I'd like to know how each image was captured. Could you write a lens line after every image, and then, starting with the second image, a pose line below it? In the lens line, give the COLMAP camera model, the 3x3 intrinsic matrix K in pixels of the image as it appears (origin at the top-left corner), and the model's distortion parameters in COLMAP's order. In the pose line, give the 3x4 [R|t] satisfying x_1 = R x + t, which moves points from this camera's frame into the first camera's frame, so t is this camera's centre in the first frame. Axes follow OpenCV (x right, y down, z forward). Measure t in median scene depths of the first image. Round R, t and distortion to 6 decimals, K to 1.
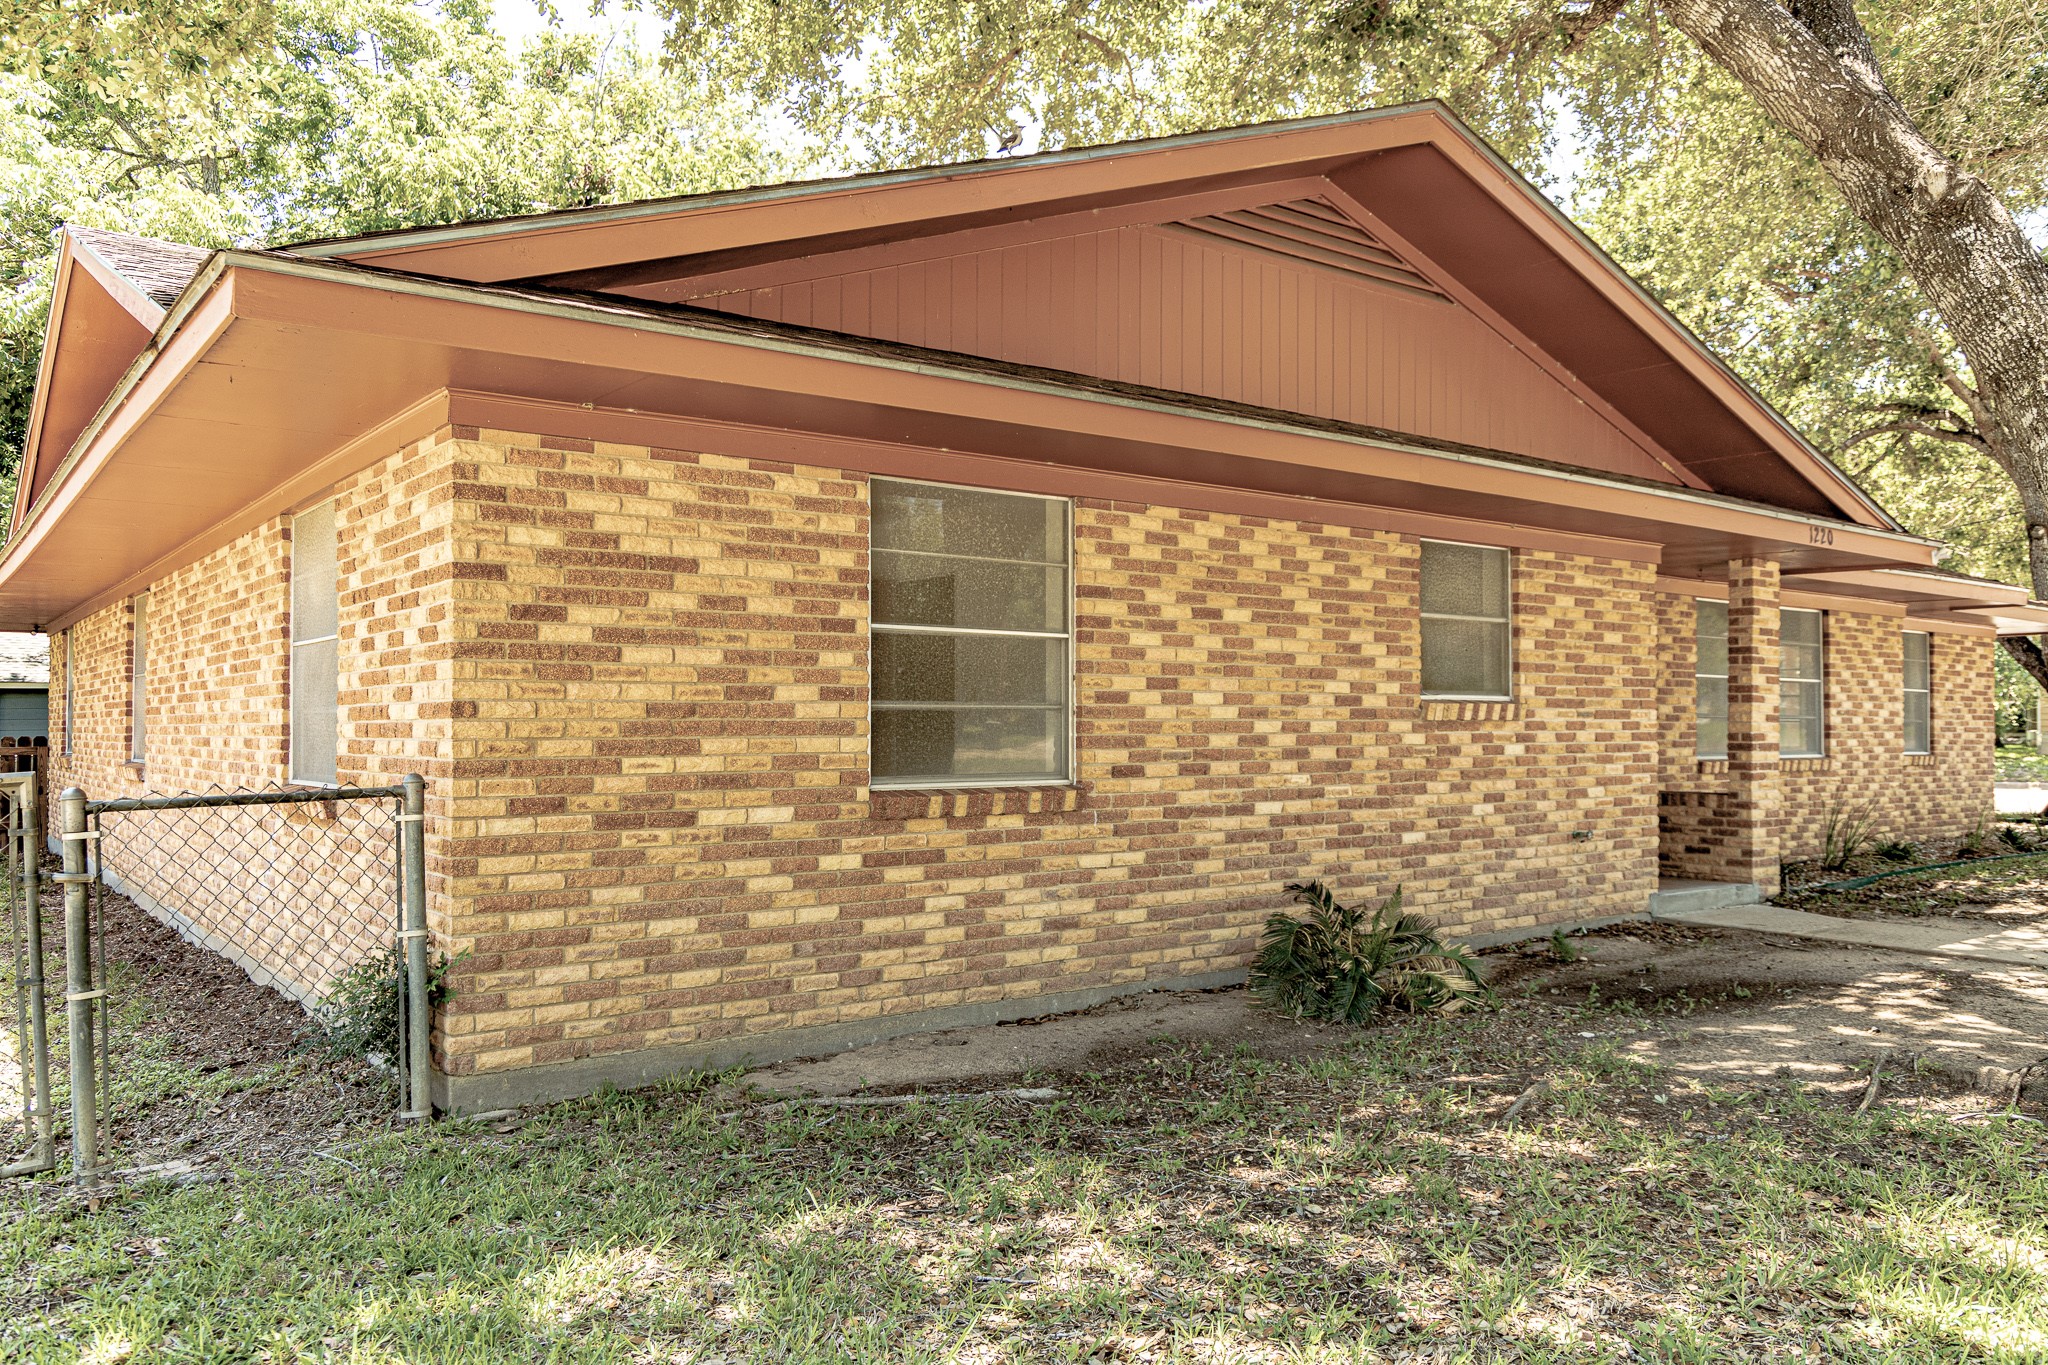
lens RADIAL K [[1528.1, 0, 1020.8], [0, 1528.1, 692.1], [0, 0, 1]] dist [-0.014939, -0.002044]
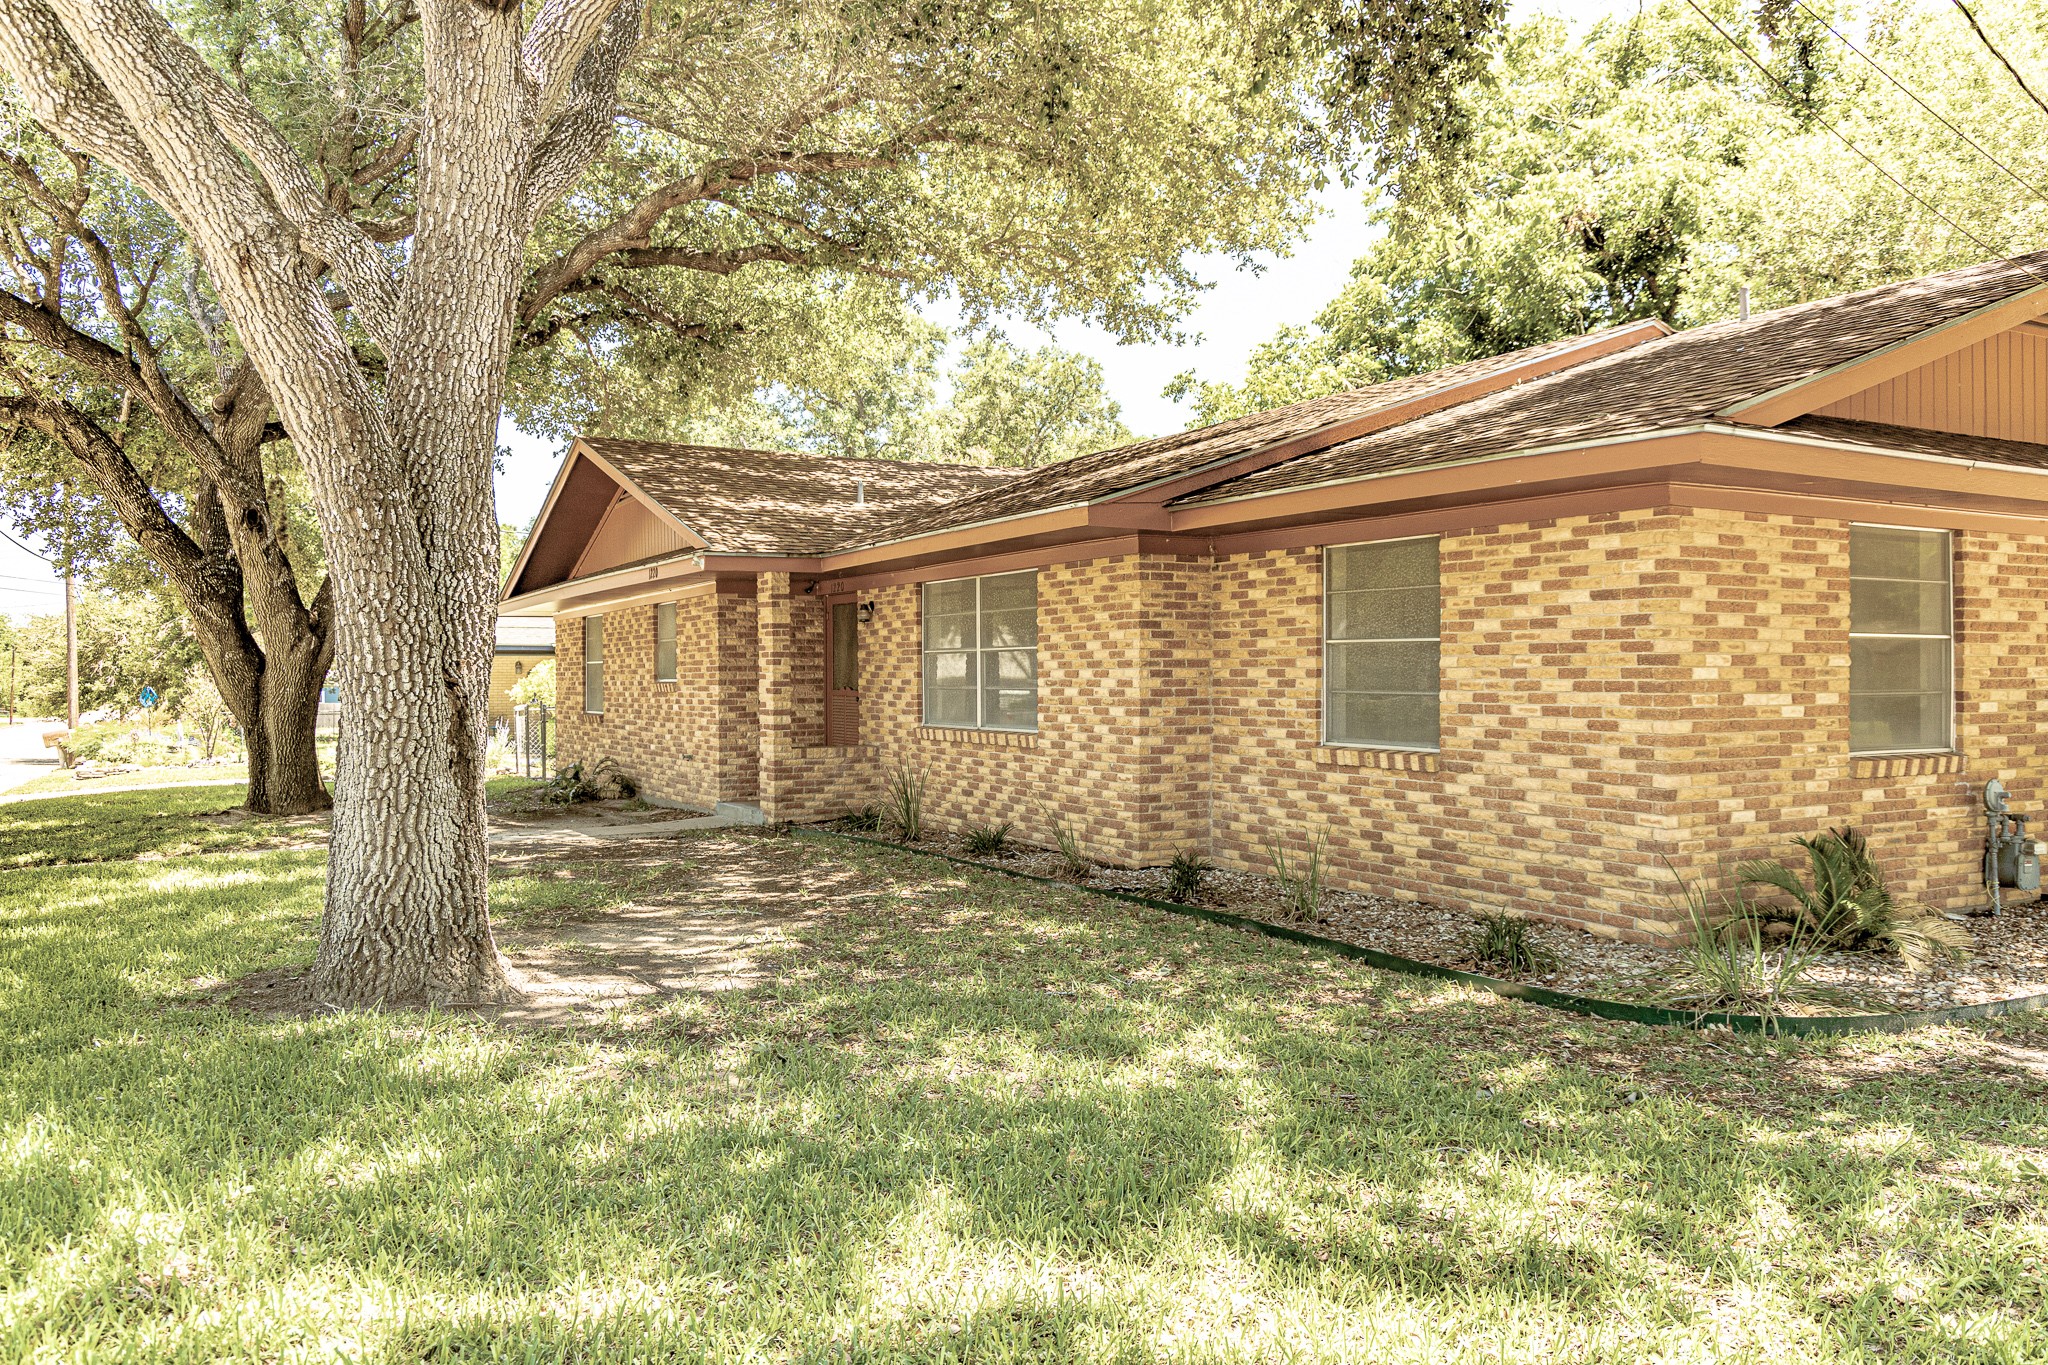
lens RADIAL K [[1528.1, 0, 1024.9], [0, 1528.1, 684.7], [0, 0, 1]] dist [-0.014939, -0.002044]
pose [[-0.138193, 0.002143, -0.990403, 2.063447], [0.026169, 0.999656, -0.001489, 0.022721], [0.990060, -0.026124, -0.138201, 1.631201]]
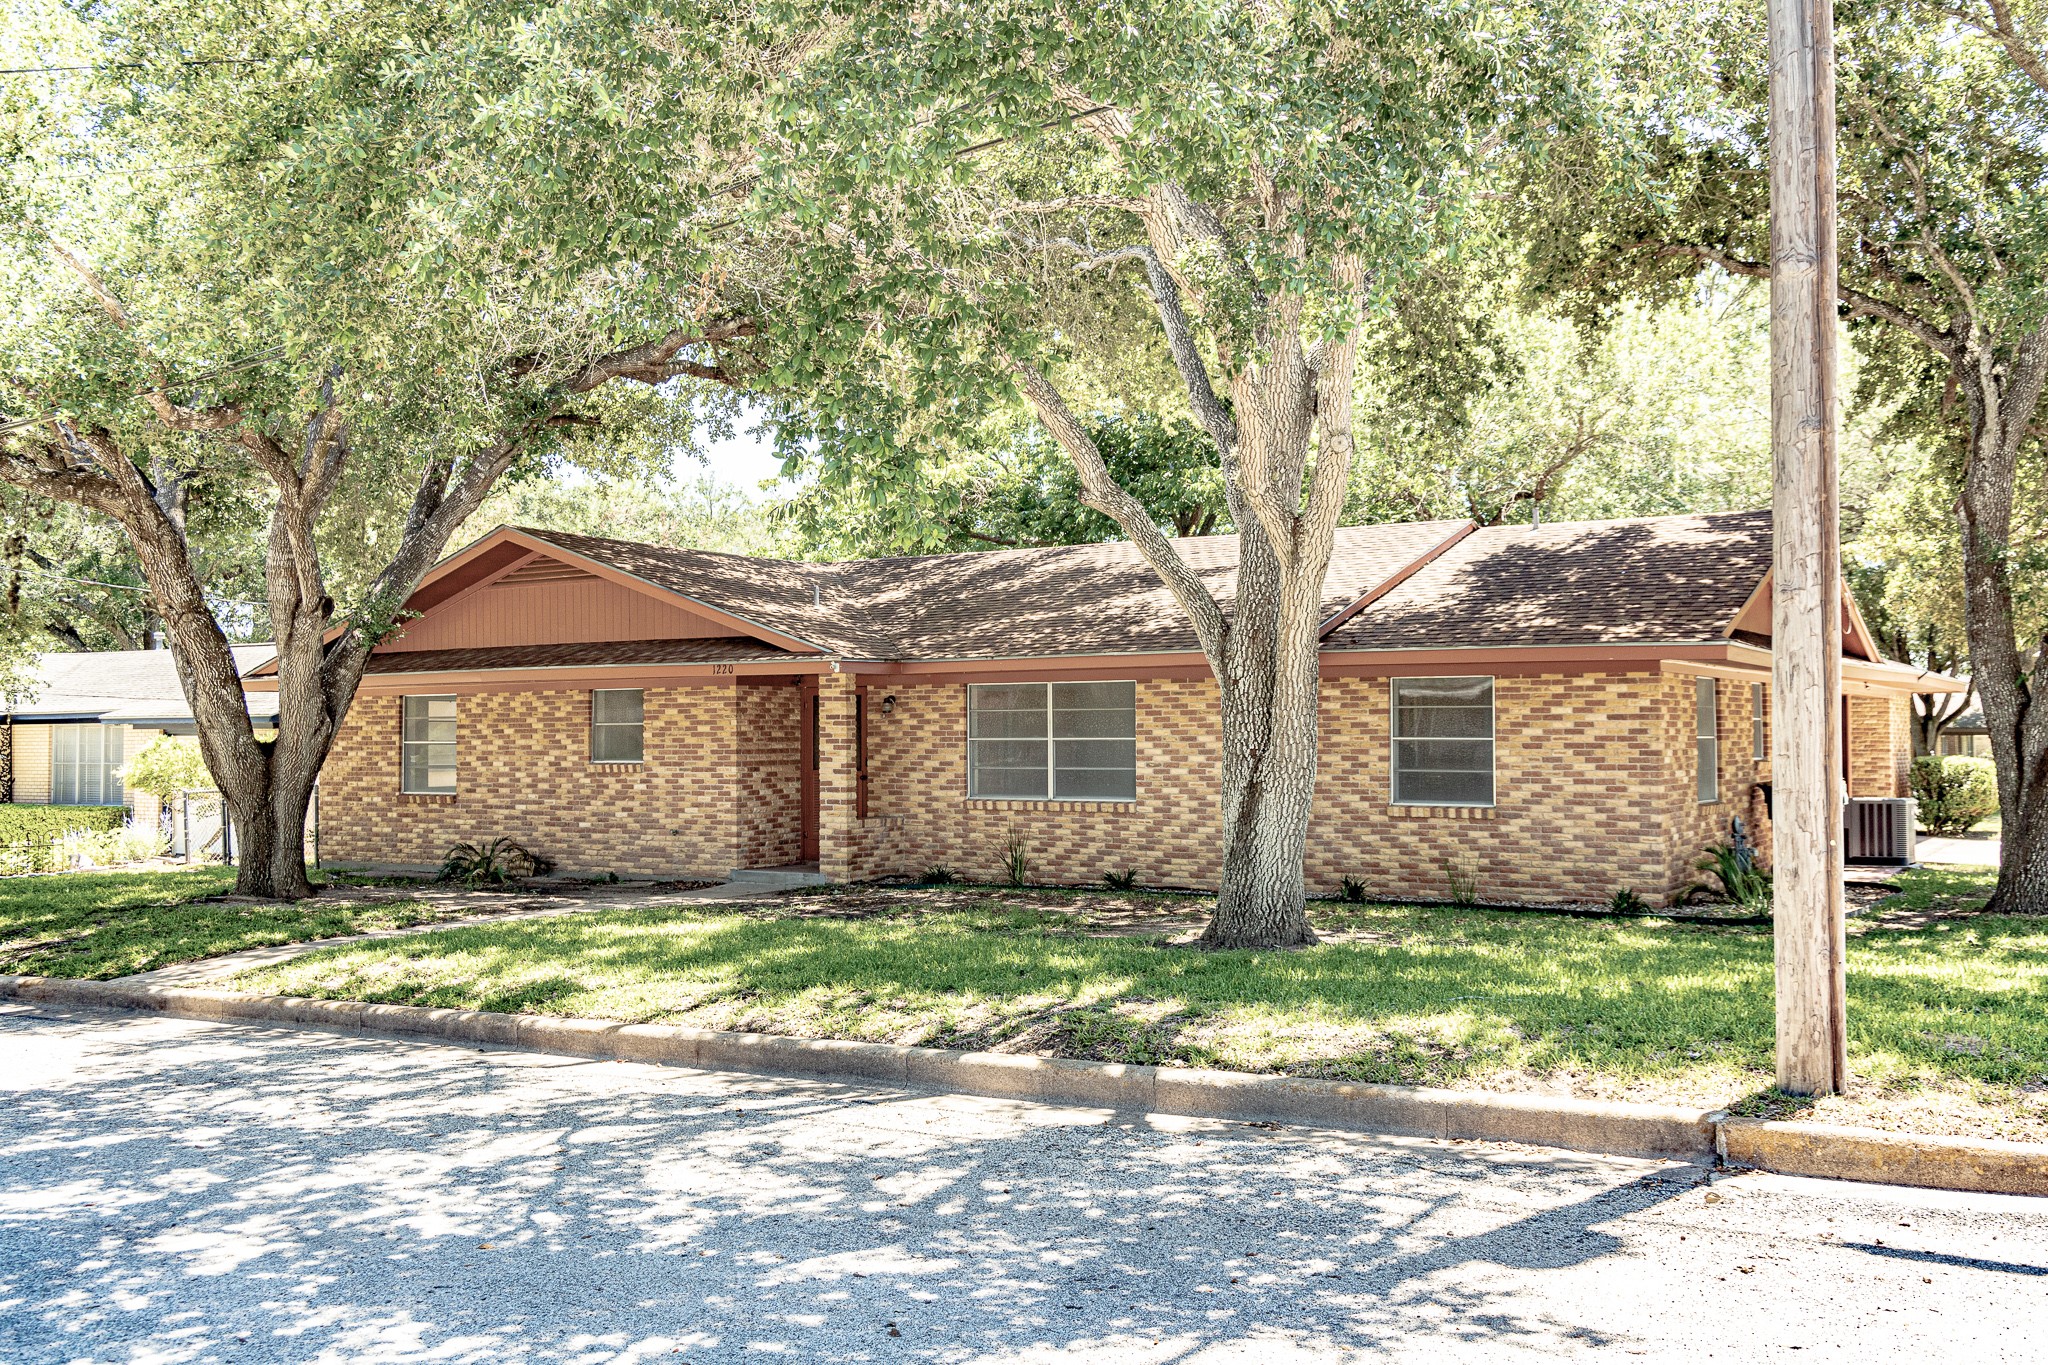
lens RADIAL K [[1873.5, 0, 1024.7], [0, 1873.5, 682.1], [0, 0, 1]] dist [-0.031278, 0.000000]
pose [[0.341317, -0.032293, -0.939393, 2.764580], [0.027193, 0.999331, -0.024474, -0.026427], [0.939555, -0.017191, 0.341966, 0.605719]]
